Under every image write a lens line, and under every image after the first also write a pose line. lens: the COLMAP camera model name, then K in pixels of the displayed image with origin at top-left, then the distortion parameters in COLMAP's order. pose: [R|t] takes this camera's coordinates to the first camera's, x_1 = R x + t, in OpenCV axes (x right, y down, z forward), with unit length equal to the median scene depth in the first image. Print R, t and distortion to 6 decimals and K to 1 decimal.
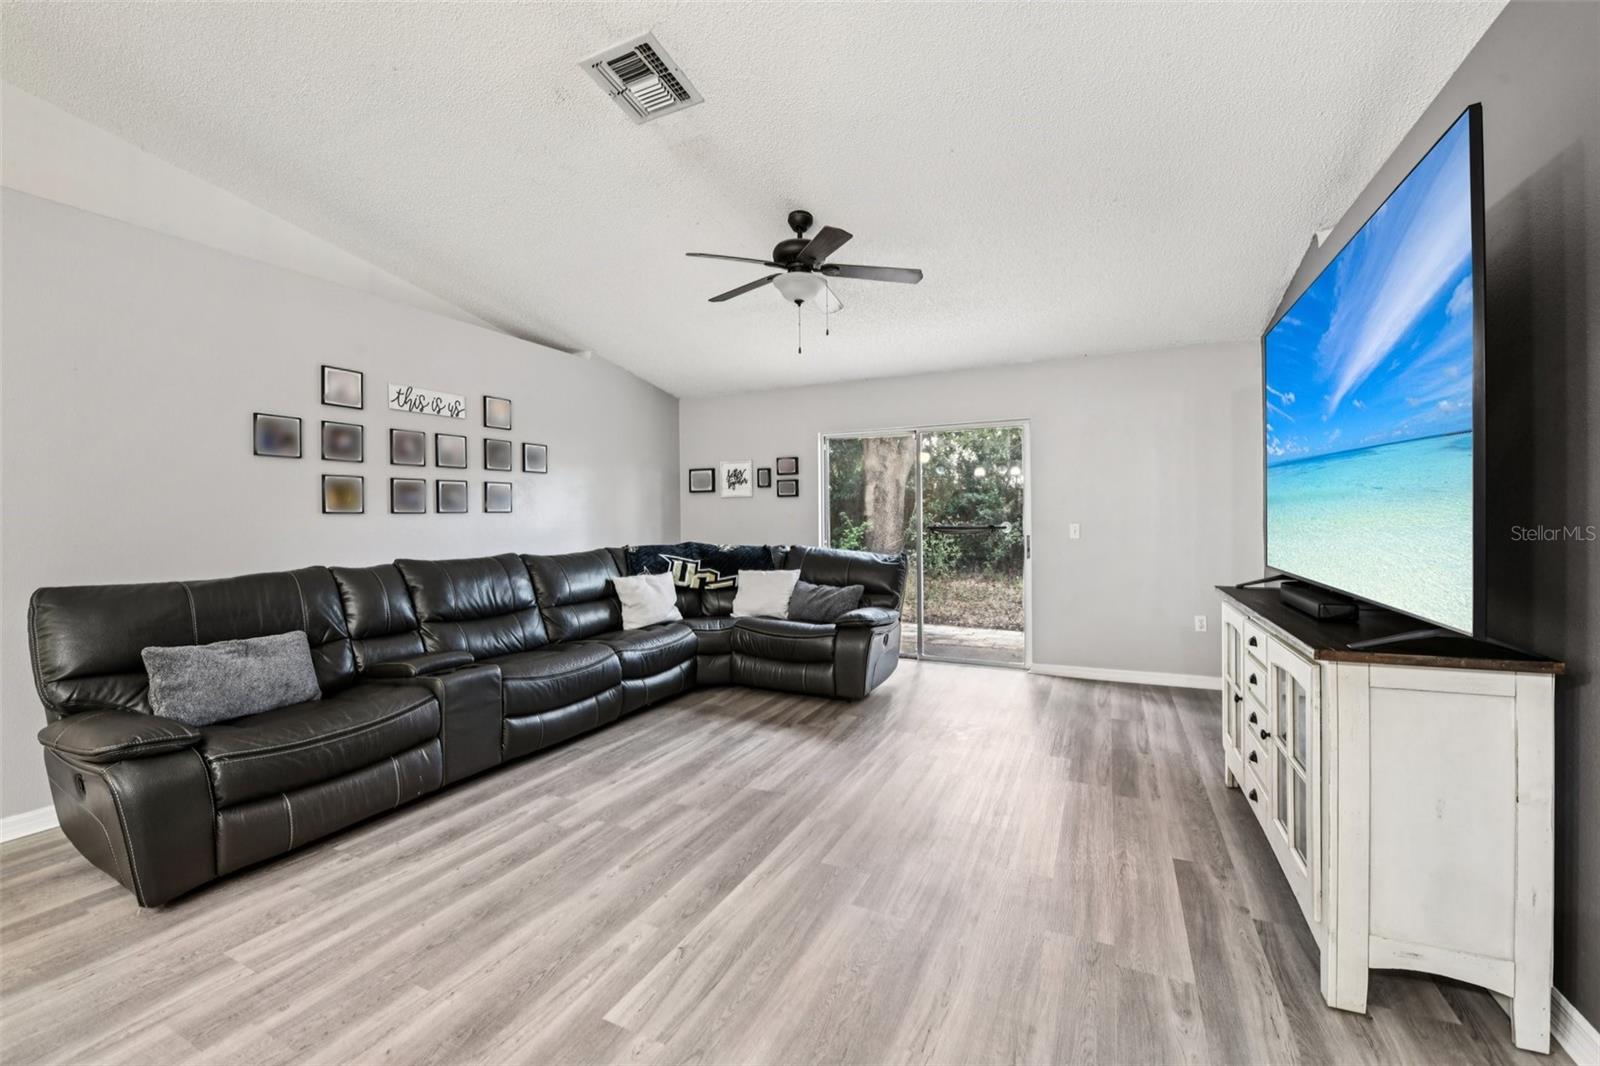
lens RADIAL K [[647.9, 0, 798.6], [0, 647.9, 536.5], [0, 0, 1]] dist [-0.018952, -0.001047]
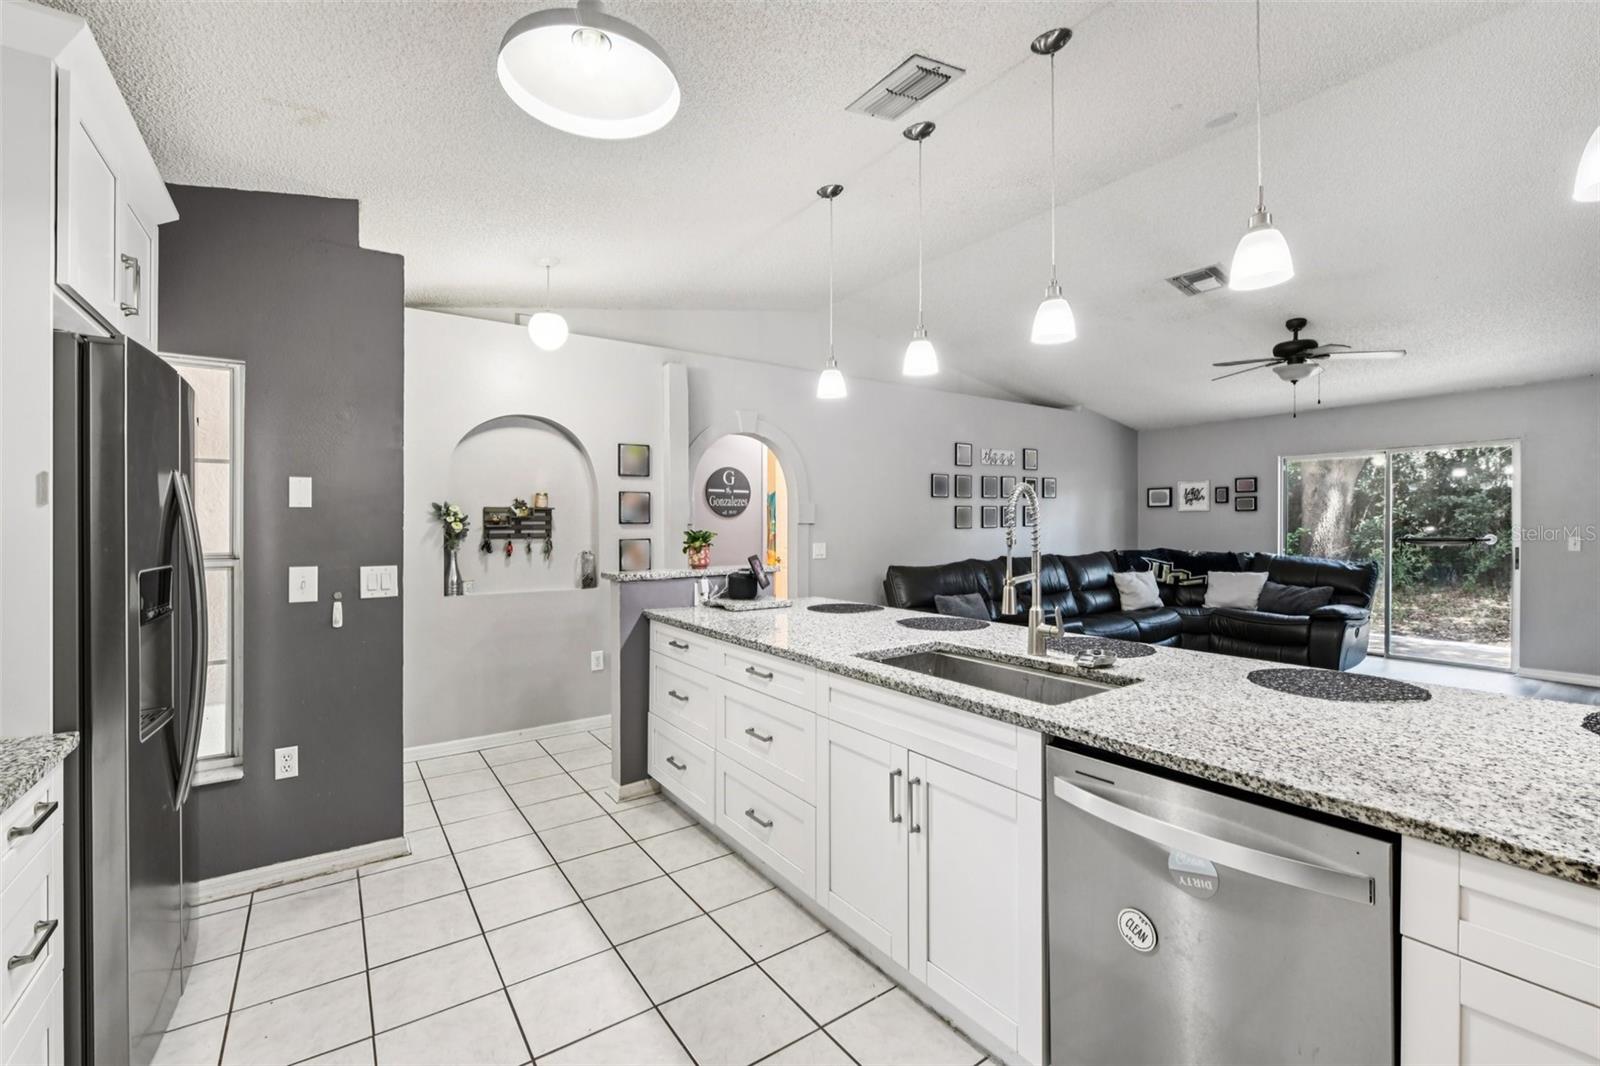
lens RADIAL K [[671.0, 0, 797.4], [0, 671.0, 536.2], [0, 0, 1]] dist [-0.019629, -0.000760]
pose [[0.870760, 0.012013, -0.491561, -0.177510], [-0.011733, 0.999924, 0.003651, -0.013716], [0.491568, 0.002588, 0.870835, -0.618197]]
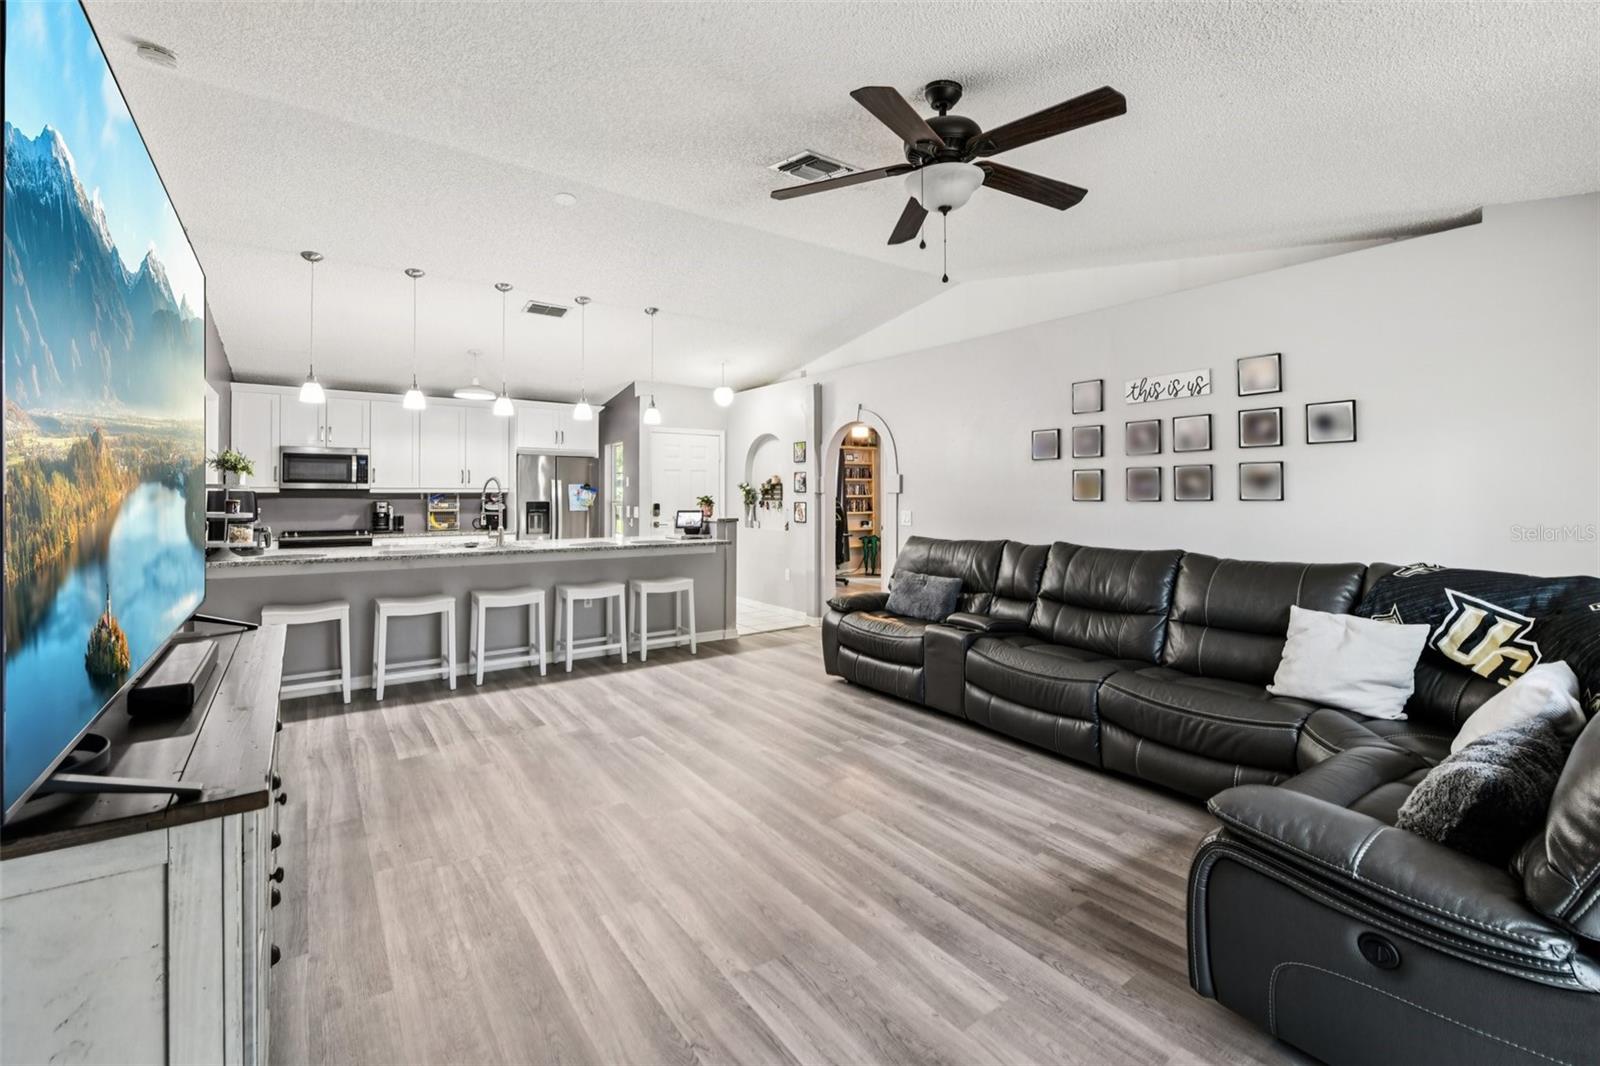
lens RADIAL K [[671.0, 0, 791.9], [0, 671.0, 502.1], [0, 0, 1]] dist [-0.019629, -0.000760]
pose [[-0.482292, 0.016780, -0.875850, 0.524687], [-0.019313, 0.999370, 0.029782, -0.050157], [0.875798, 0.031279, -0.481664, 0.909885]]
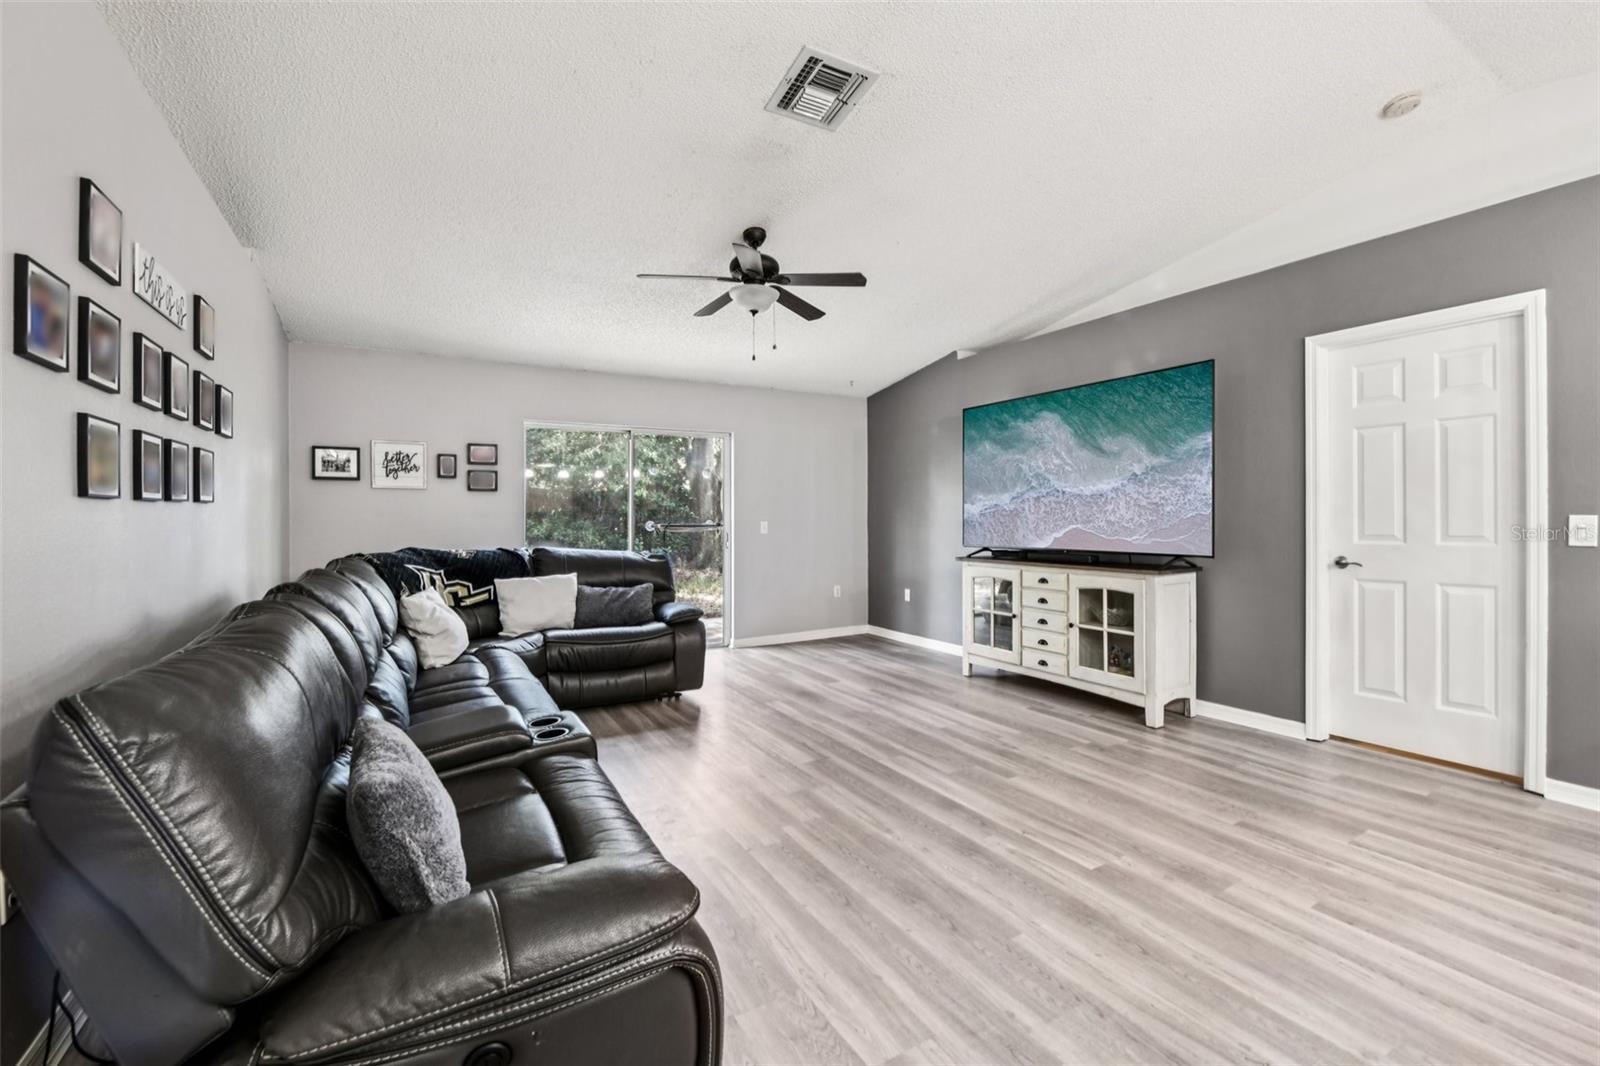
lens RADIAL K [[671.0, 0, 783.4], [0, 671.0, 522.8], [0, 0, 1]] dist [-0.019629, -0.000760]
pose [[0.576991, -0.002599, 0.816747, -0.663381], [0.025079, 0.999580, -0.014536, 0.003142], [-0.816366, 0.028870, 0.576813, 0.246745]]
